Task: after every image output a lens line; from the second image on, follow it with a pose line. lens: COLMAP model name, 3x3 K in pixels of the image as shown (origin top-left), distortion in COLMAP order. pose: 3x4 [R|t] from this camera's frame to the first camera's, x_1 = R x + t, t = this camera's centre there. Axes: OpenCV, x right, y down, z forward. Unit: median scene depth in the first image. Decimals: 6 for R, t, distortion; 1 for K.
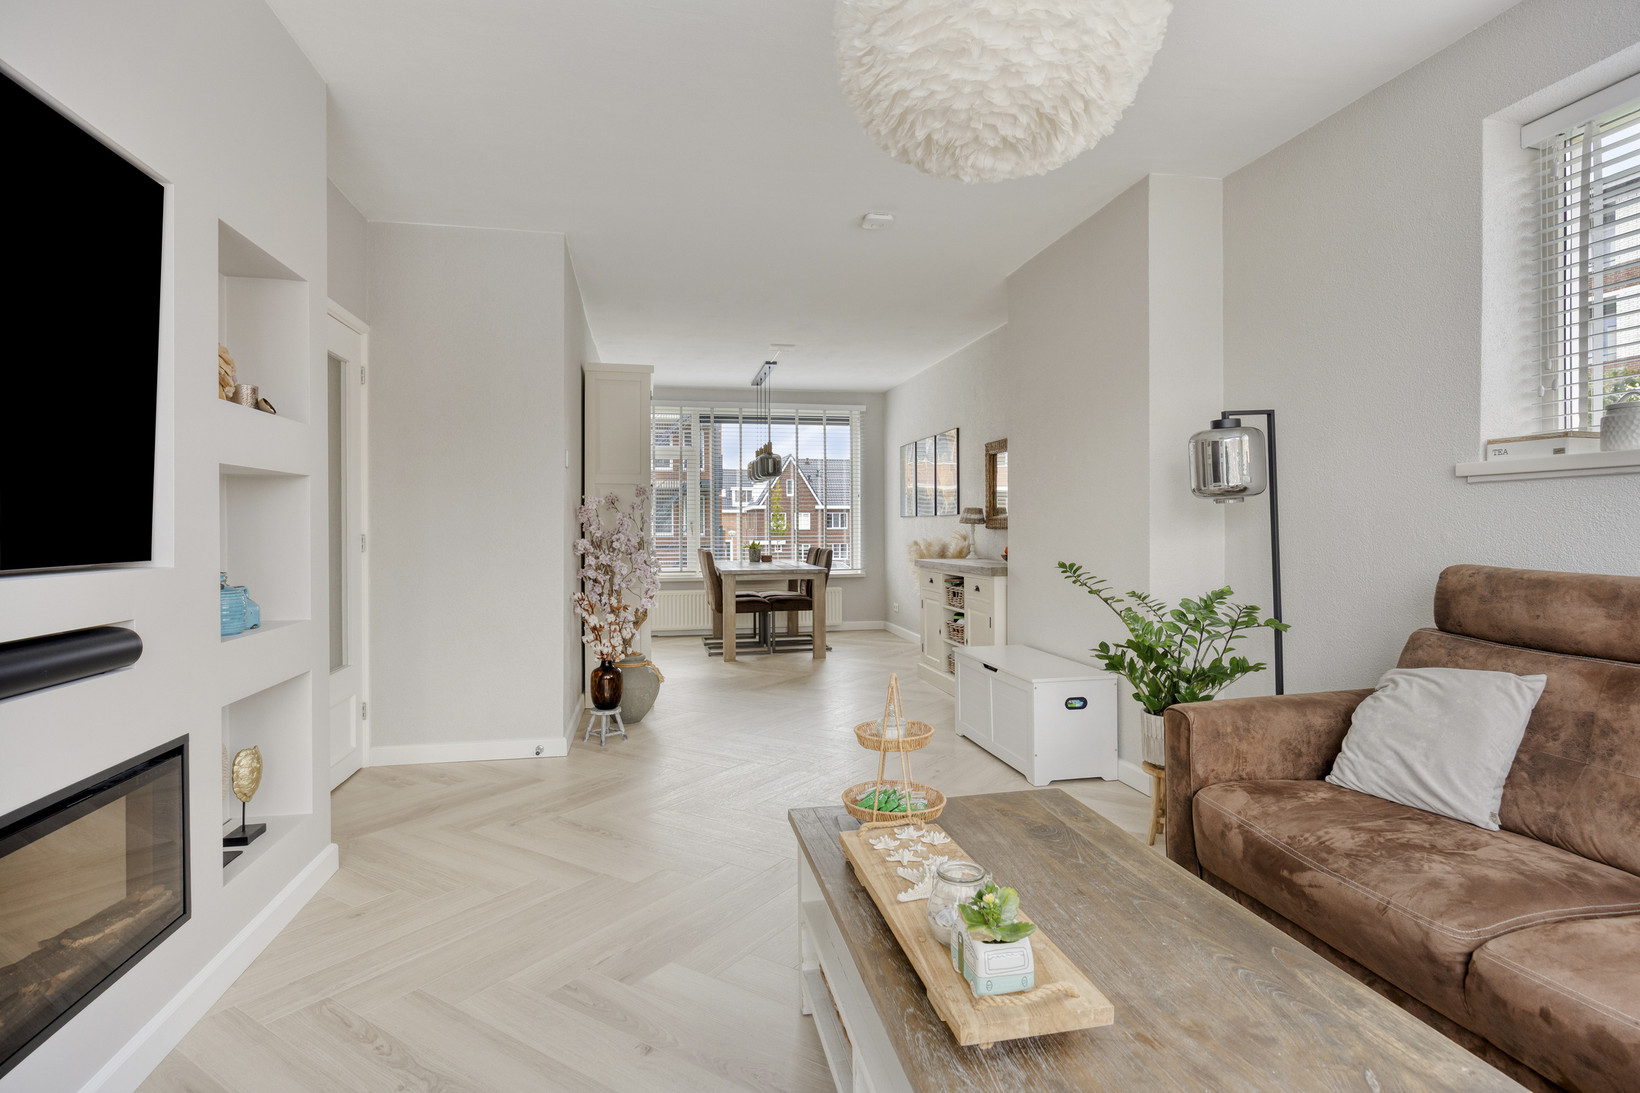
lens RADIAL K [[874.1, 0, 855.9], [0, 874.1, 525.3], [0, 0, 1]] dist [-0.000671, 0.000107]
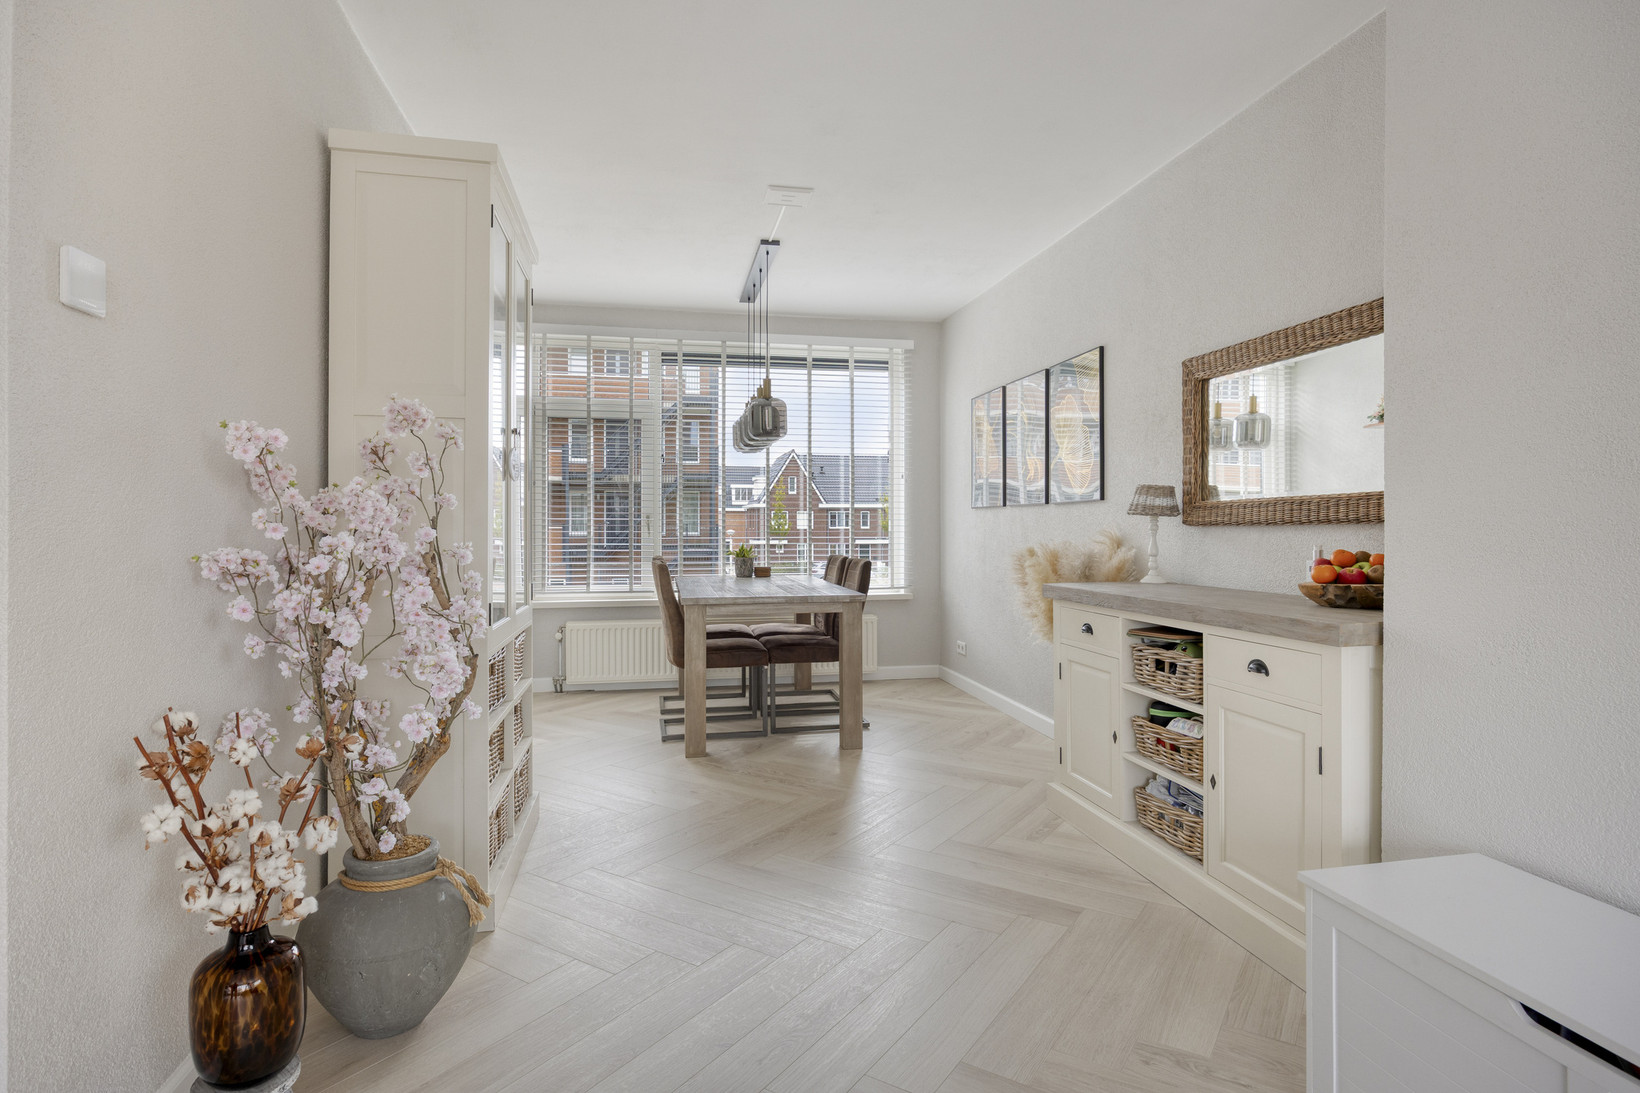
lens RADIAL K [[874.1, 0, 855.9], [0, 874.1, 525.3], [0, 0, 1]] dist [-0.000671, 0.000107]
pose [[0.999993, 0.003791, -0.000521, -0.036476], [-0.003790, 0.999993, 0.000632, 0.003486], [0.000523, -0.000630, 1.000000, 0.390959]]
